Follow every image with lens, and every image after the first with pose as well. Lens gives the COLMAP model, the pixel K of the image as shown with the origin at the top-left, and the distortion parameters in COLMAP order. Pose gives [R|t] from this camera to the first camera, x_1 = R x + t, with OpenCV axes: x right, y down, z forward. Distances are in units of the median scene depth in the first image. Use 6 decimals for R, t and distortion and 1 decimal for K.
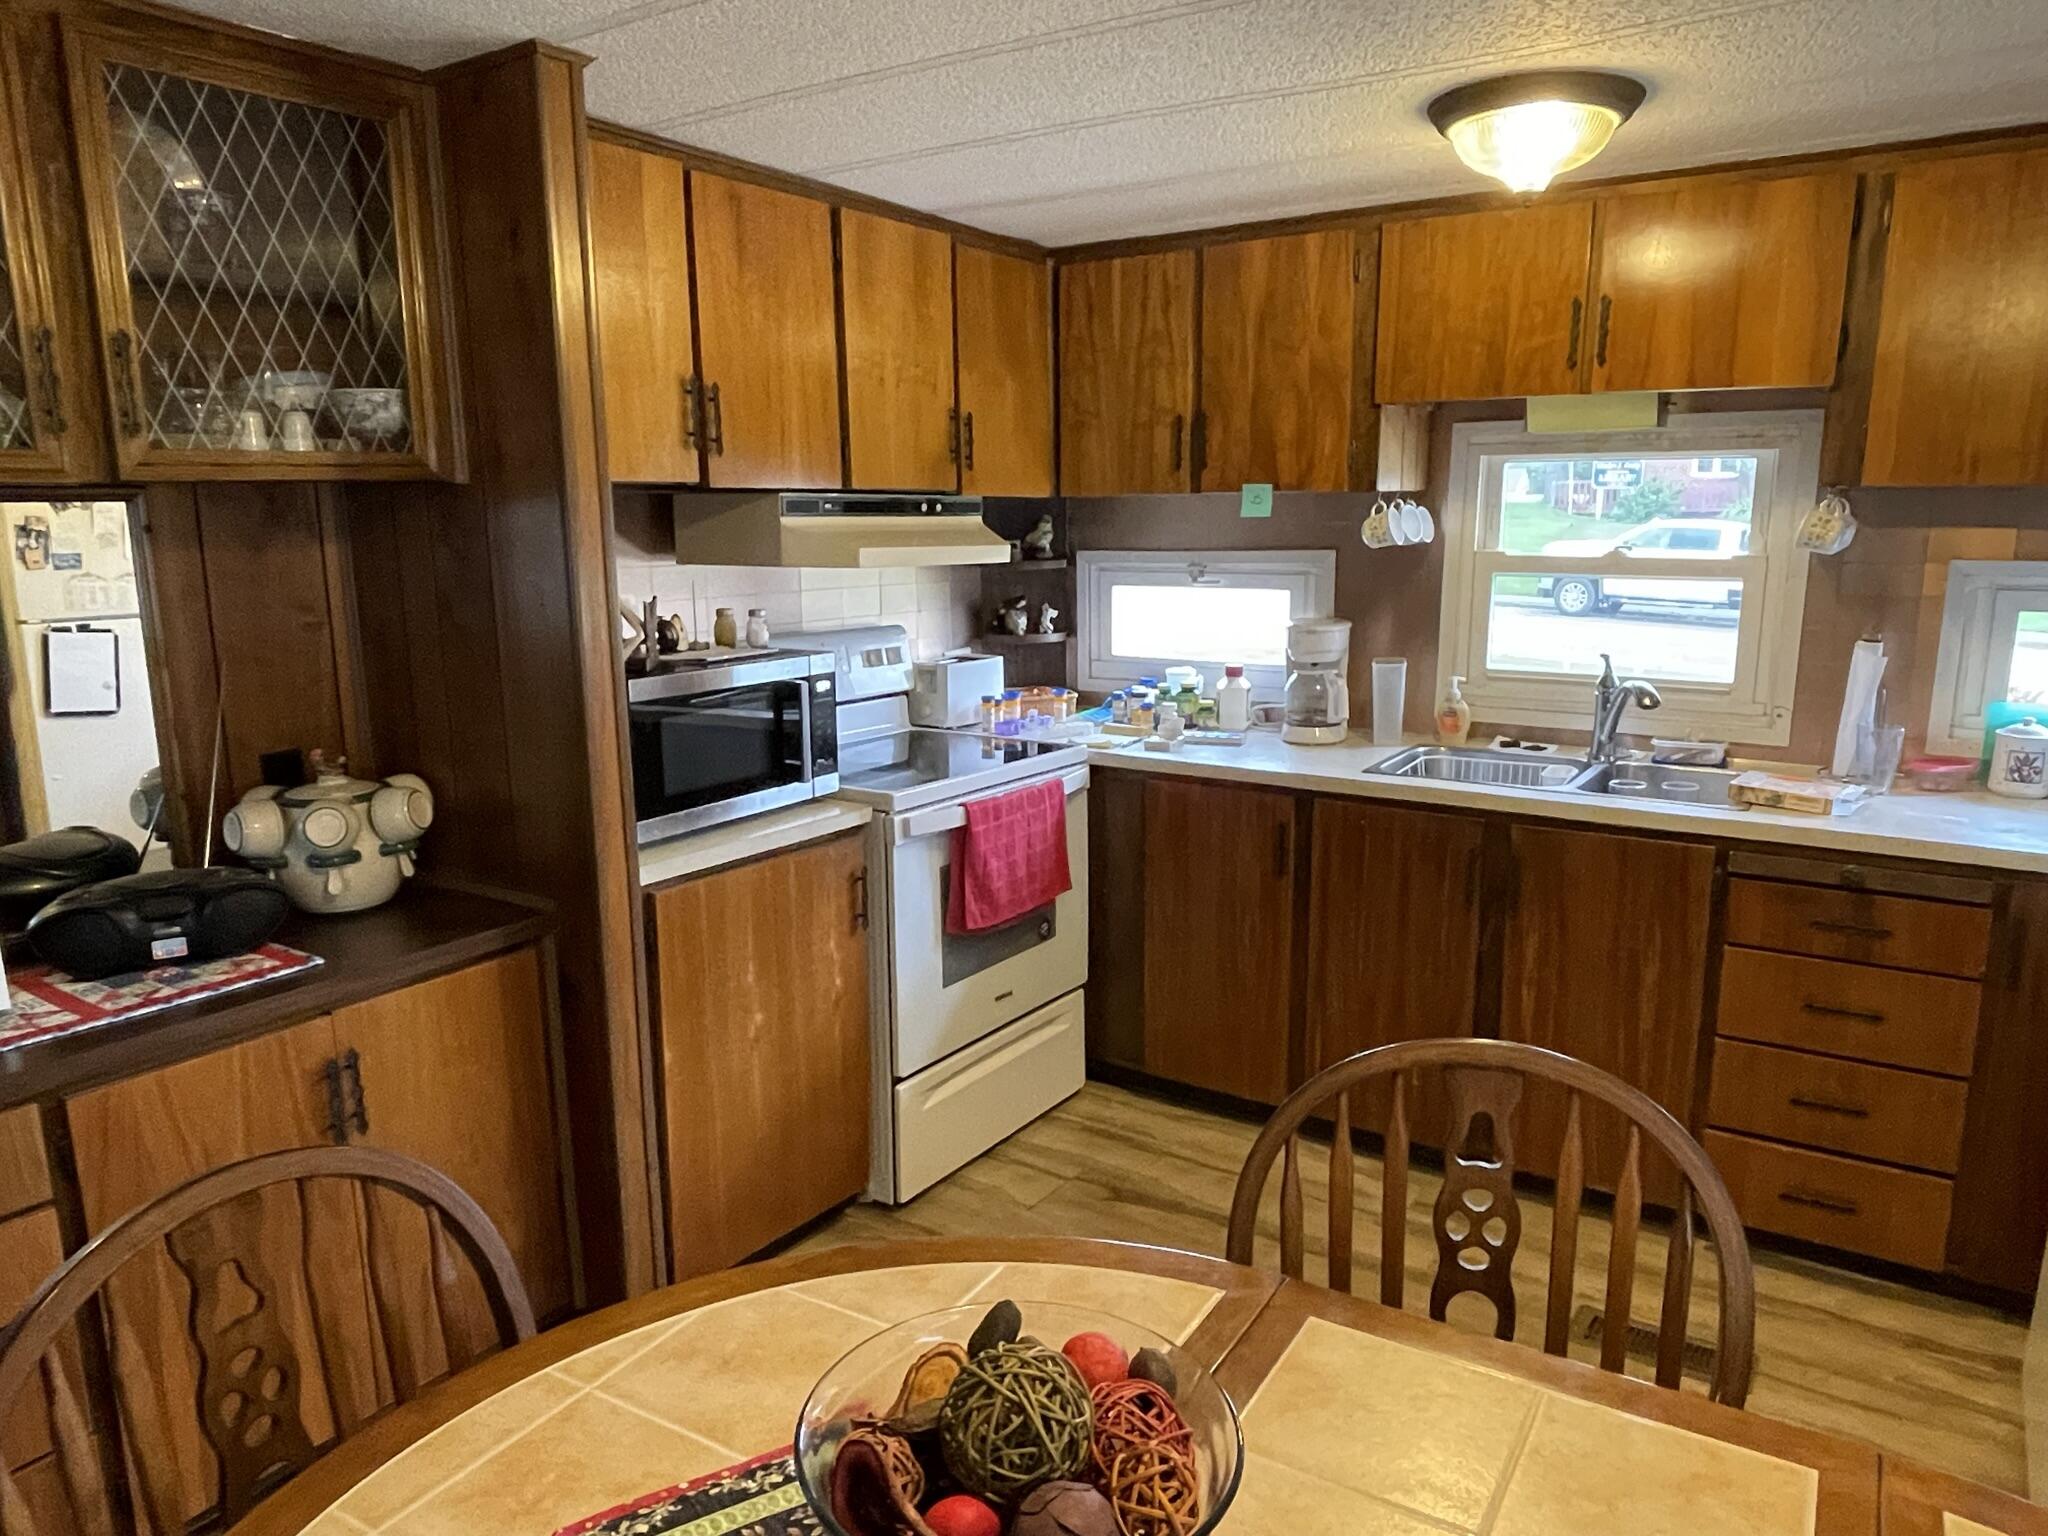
lens RADIAL K [[1389.6, 0, 1038.4], [0, 1389.6, 789.5], [0, 0, 1]] dist [0.011526, -0.011481]
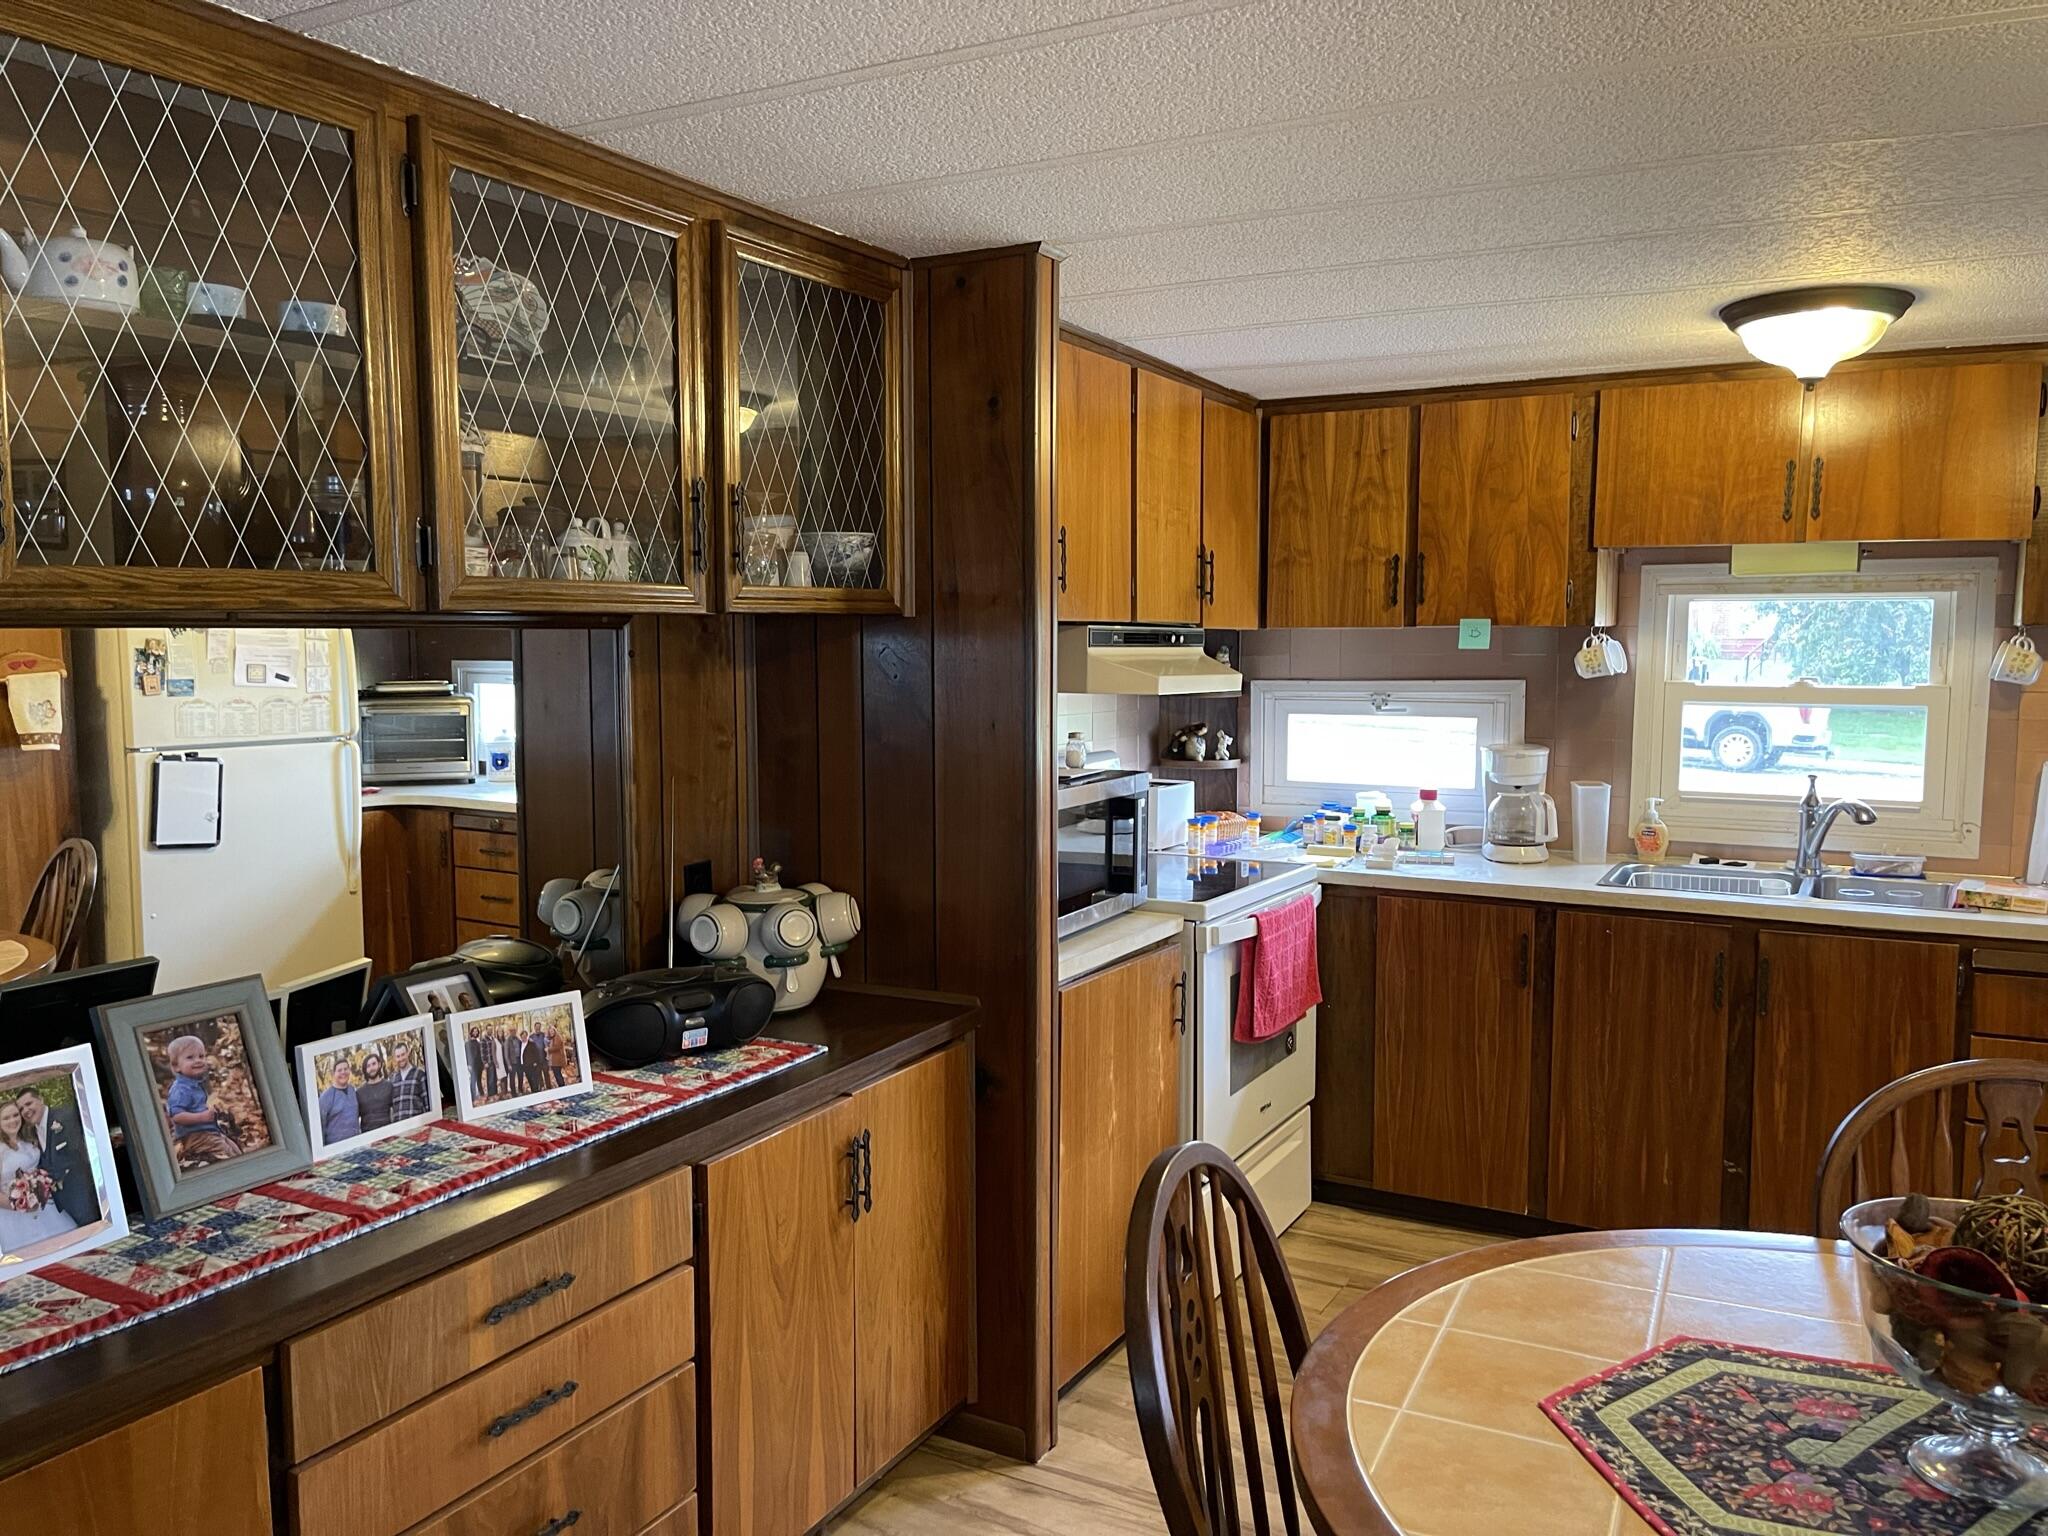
lens RADIAL K [[1562.0, 0, 1041.9], [0, 1562.0, 786.5], [0, 0, 1]] dist [0.051721, -0.048078]
pose [[0.995278, -0.001904, 0.097048, -0.316647], [0.012075, 0.994470, -0.104323, 0.033555], [-0.096313, 0.105002, 0.989797, -0.164214]]
